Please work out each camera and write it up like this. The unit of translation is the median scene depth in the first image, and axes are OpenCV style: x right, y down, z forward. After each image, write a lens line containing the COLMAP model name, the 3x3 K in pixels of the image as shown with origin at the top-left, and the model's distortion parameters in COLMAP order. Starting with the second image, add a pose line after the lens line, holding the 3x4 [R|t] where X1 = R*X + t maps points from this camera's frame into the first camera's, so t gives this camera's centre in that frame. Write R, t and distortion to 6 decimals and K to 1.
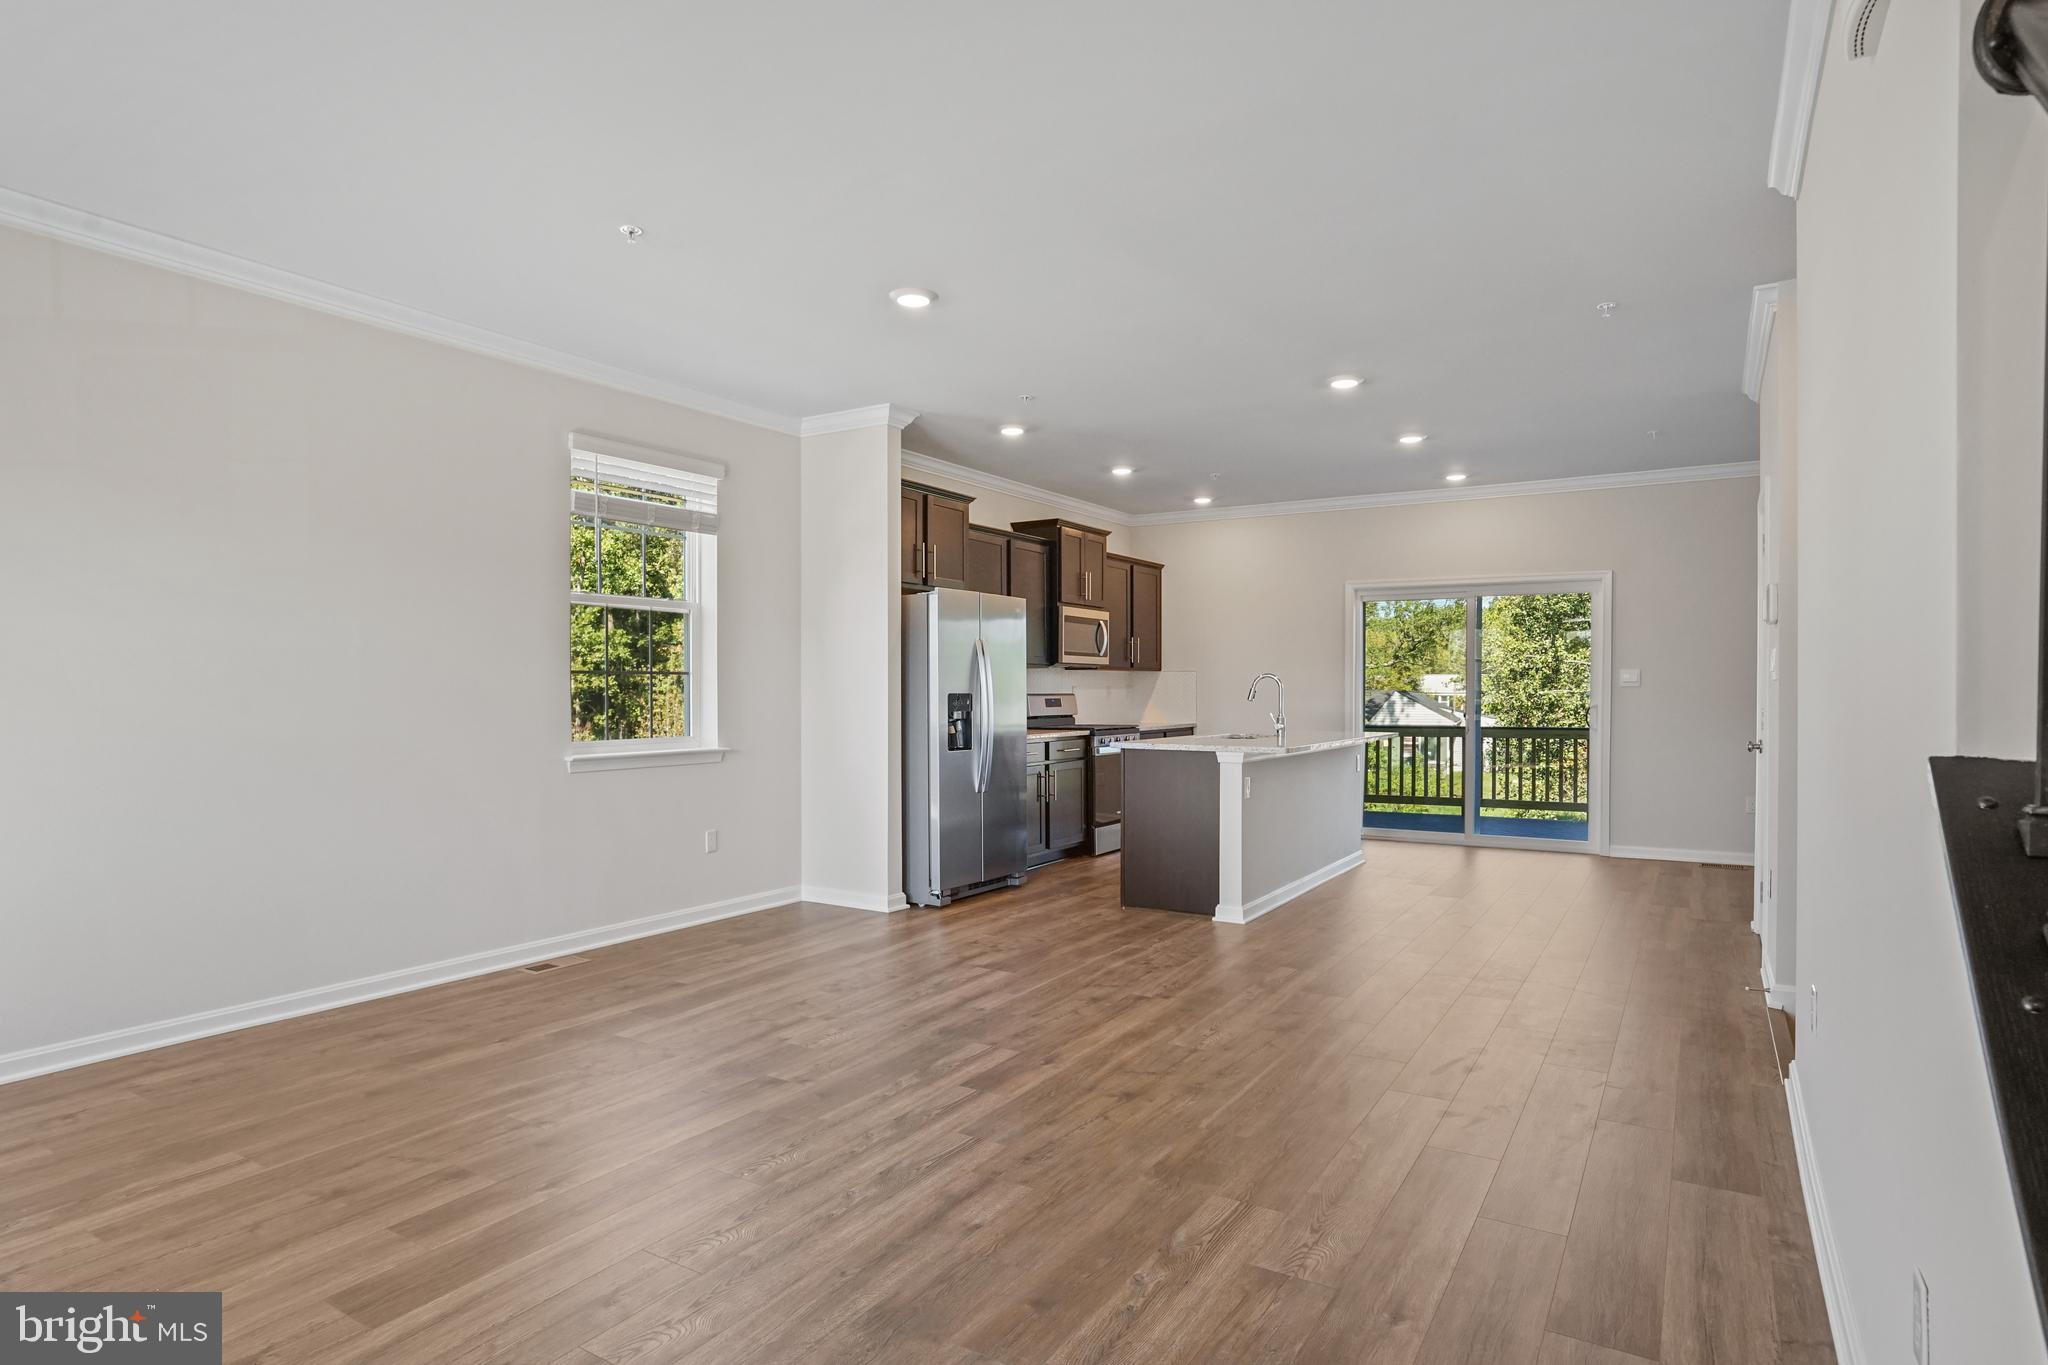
lens RADIAL K [[1104.1, 0, 1014.6], [0, 1104.1, 675.6], [0, 0, 1]] dist [-0.019485, 0.005566]
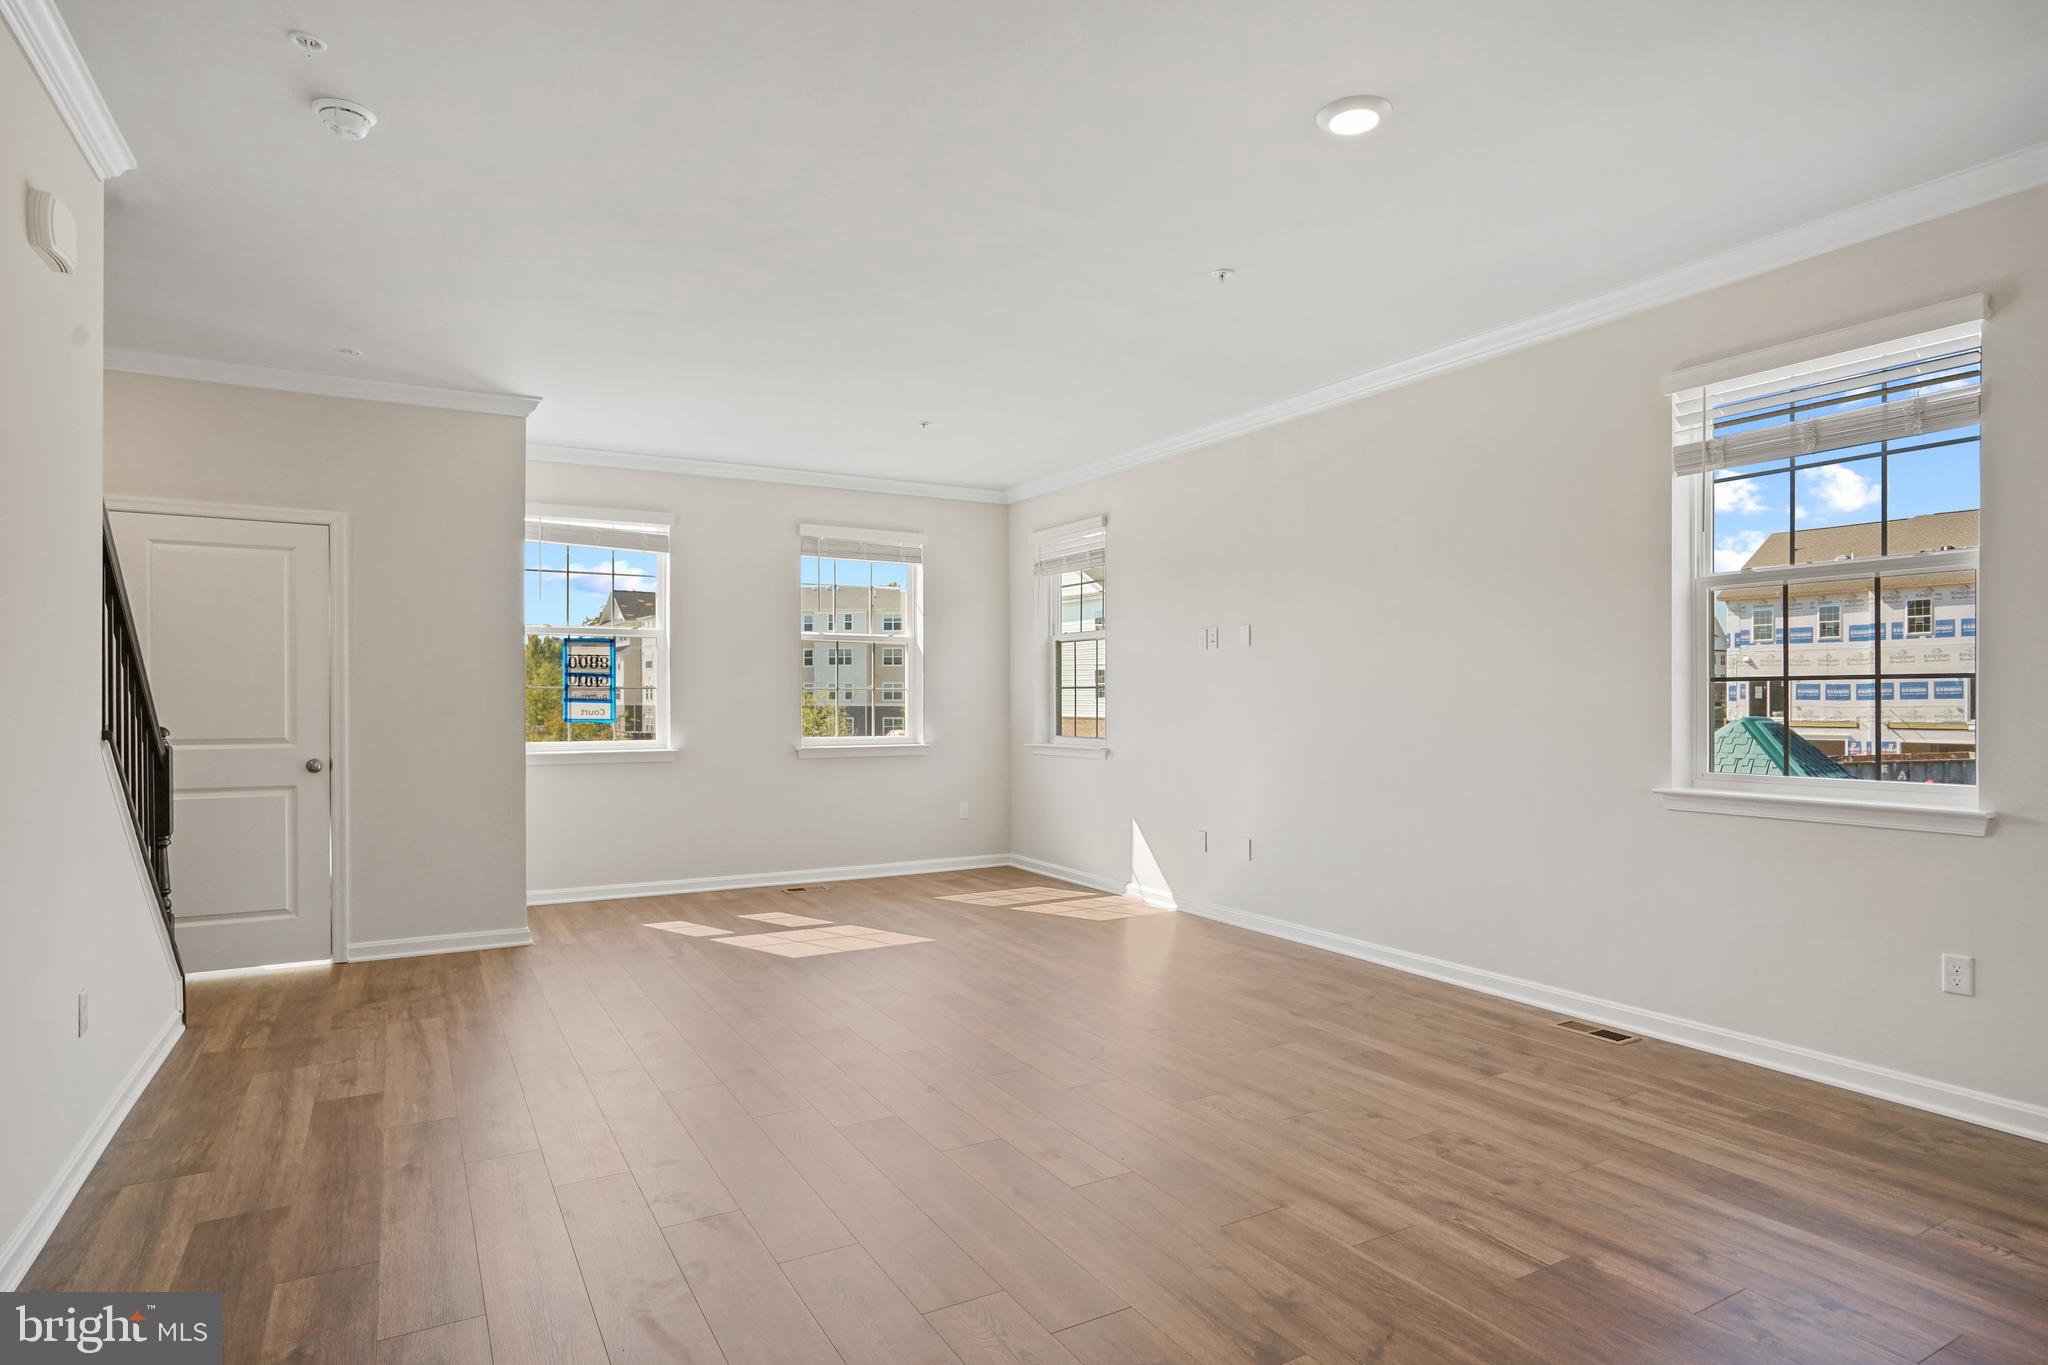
lens RADIAL K [[1104.1, 0, 1032.4], [0, 1104.1, 687.9], [0, 0, 1]] dist [-0.019485, 0.005566]
pose [[-0.461513, -0.007827, -0.887099, 0.632914], [0.013769, 0.999777, -0.015984, 0.010701], [0.887027, -0.019592, -0.461302, 1.223540]]
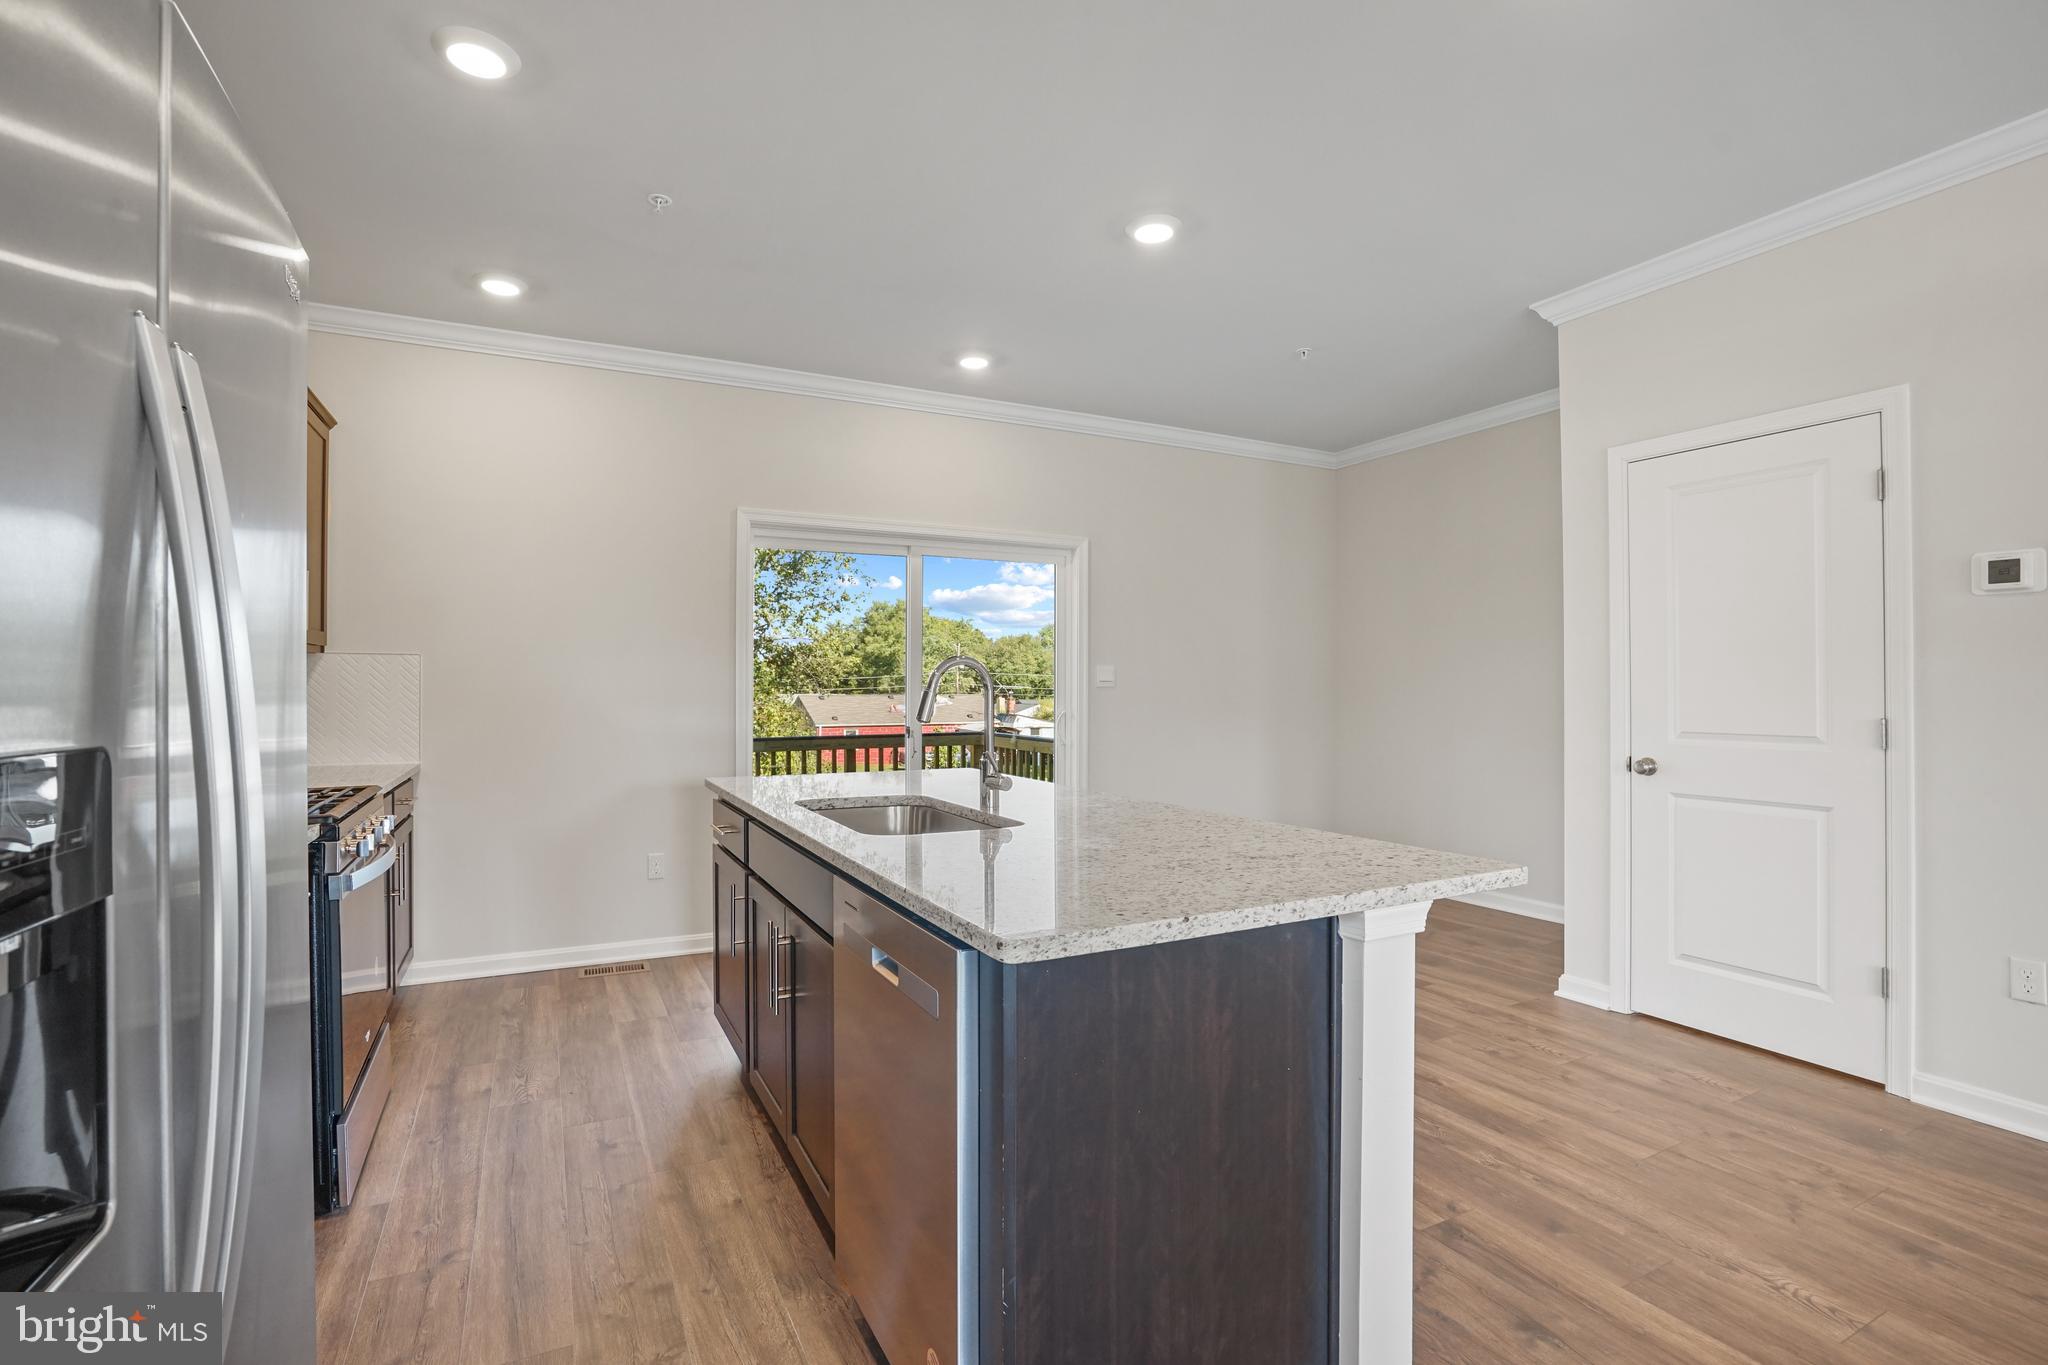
lens RADIAL K [[943.3, 0, 1012.8], [0, 943.3, 683.5], [0, 0, 1]] dist [-0.014650, -0.000238]
pose [[0.512588, 0.004863, 0.858621, -0.128688], [-0.011748, 0.999930, 0.001349, 0.014016], [-0.858554, -0.010778, 0.512609, 1.376750]]
